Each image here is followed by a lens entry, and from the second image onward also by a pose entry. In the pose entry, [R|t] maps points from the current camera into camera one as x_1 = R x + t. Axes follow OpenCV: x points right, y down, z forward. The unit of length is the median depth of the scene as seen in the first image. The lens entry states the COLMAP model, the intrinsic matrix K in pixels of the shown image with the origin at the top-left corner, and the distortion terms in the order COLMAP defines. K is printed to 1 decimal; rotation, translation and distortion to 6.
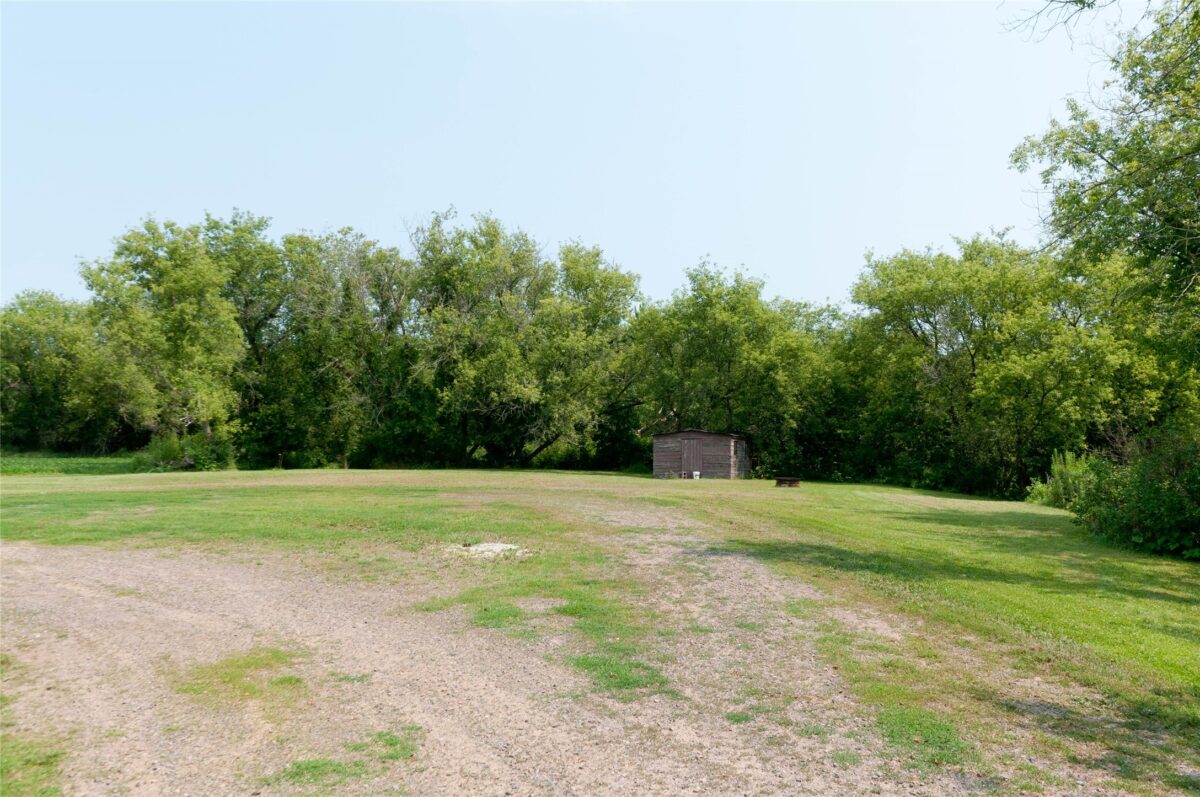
lens RADIAL K [[983.6, 0, 598.3], [0, 983.6, 408.5], [0, 0, 1]] dist [0.000310, -0.003751]
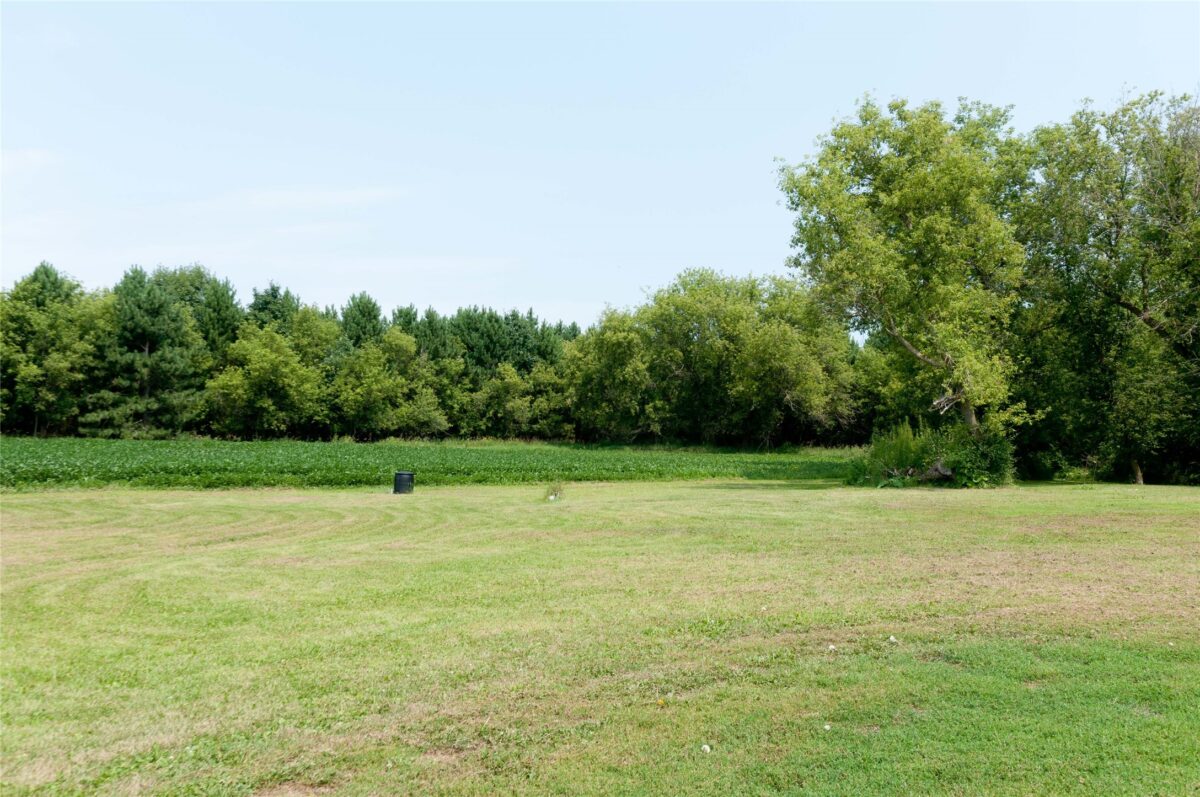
lens RADIAL K [[983.6, 0, 598.3], [0, 983.6, 408.5], [0, 0, 1]] dist [0.000310, -0.003751]
pose [[0.822288, -0.009339, -0.568995, -0.240545], [0.014378, 0.999887, 0.004366, 0.008569], [0.568890, -0.011771, 0.822329, 0.365730]]
